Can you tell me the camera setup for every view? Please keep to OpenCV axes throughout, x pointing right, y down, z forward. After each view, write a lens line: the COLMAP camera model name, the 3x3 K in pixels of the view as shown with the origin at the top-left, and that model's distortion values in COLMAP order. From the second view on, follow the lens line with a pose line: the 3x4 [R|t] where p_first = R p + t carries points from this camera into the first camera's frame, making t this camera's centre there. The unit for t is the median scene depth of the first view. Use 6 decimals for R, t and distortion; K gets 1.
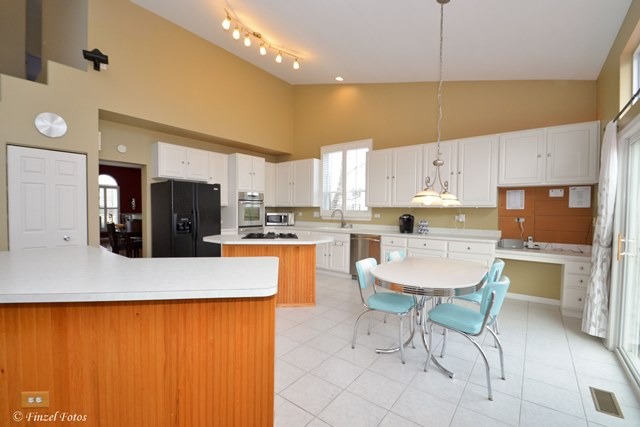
lens RADIAL K [[280.1, 0, 317.5], [0, 280.1, 220.2], [0, 0, 1]] dist [0.001228, -0.000104]
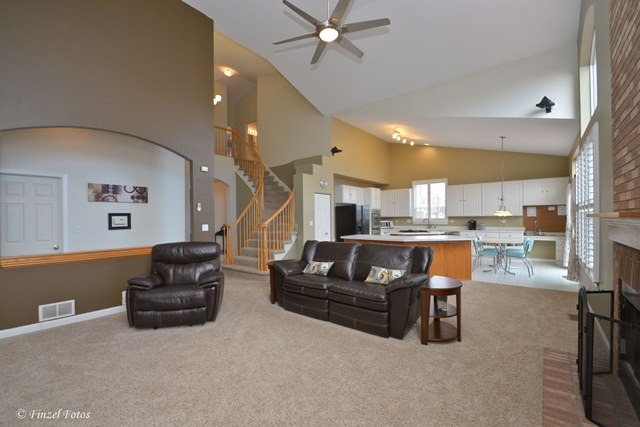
lens RADIAL K [[280.1, 0, 317.5], [0, 280.1, 220.2], [0, 0, 1]] dist [0.001228, -0.000104]
pose [[0.999623, -0.017558, -0.021093, -0.819118], [0.016873, 0.999338, -0.032227, 0.028216], [0.021645, 0.031859, 0.999258, -1.081224]]
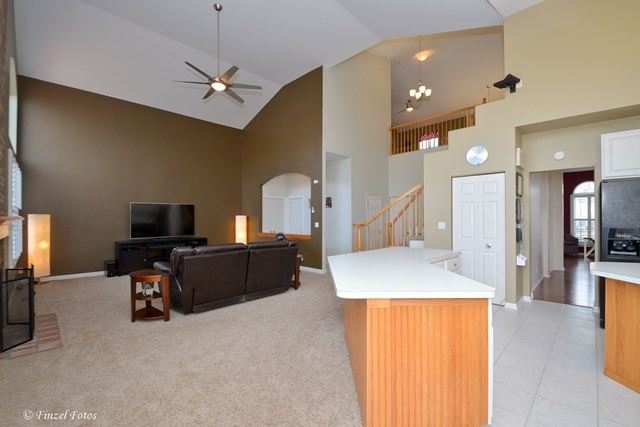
lens RADIAL K [[280.1, 0, 317.5], [0, 280.1, 220.2], [0, 0, 1]] dist [0.001228, -0.000104]
pose [[-0.129769, 0.005343, -0.991530, 0.358807], [-0.027366, 0.999585, 0.008968, -0.031216], [0.991167, 0.028298, -0.129569, 0.387711]]
